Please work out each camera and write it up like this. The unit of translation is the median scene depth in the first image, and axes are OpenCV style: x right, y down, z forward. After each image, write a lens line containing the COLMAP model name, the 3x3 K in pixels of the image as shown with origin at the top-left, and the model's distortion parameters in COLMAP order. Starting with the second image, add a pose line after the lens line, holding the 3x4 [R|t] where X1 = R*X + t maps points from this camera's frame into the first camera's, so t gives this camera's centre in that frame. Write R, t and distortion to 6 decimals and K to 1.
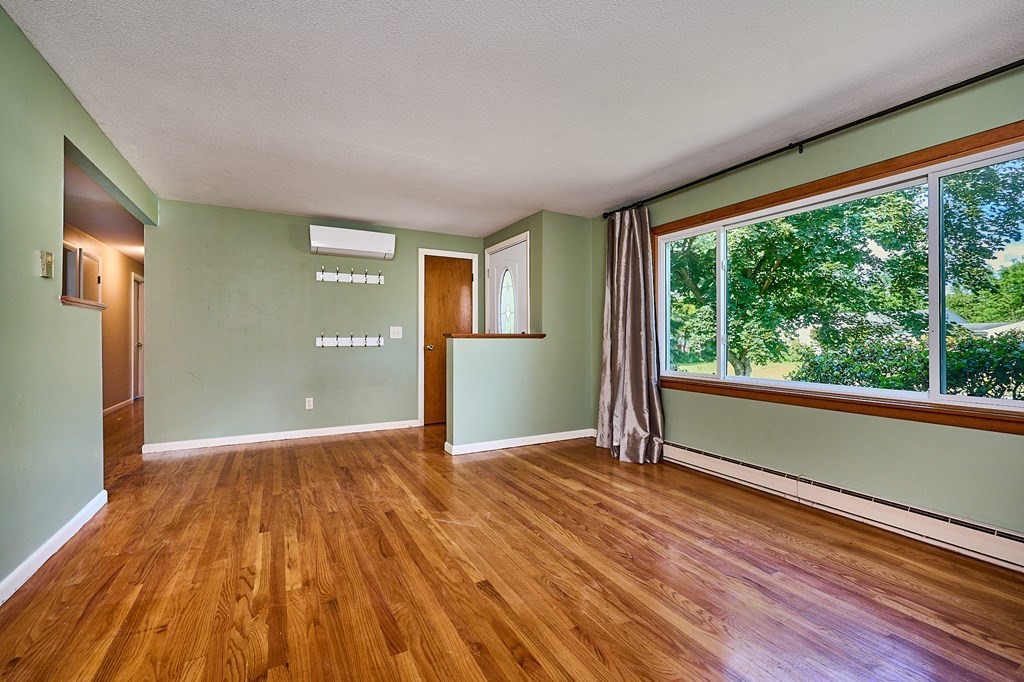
lens RADIAL K [[439.5, 0, 512.6], [0, 439.5, 332.5], [0, 0, 1]] dist [-0.001068, -0.000013]
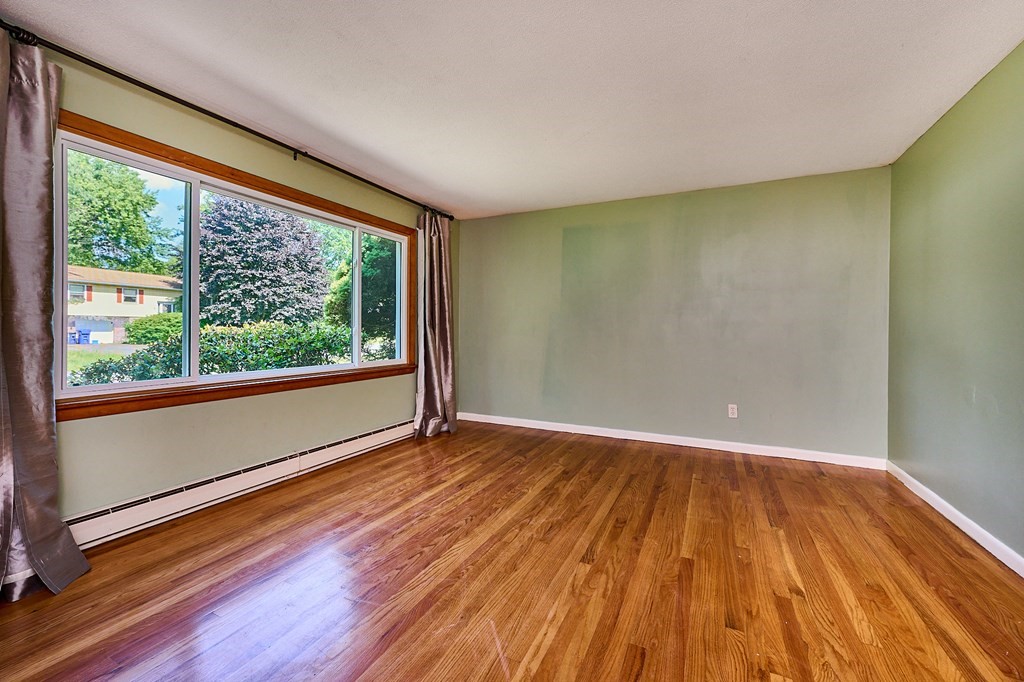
lens RADIAL K [[439.5, 0, 512.6], [0, 439.5, 332.5], [0, 0, 1]] dist [-0.001068, -0.000013]
pose [[-0.603051, -0.010098, 0.797639, -0.709442], [-0.015301, 0.999882, 0.001090, 0.019691], [-0.797556, -0.011547, -0.603134, 1.587048]]
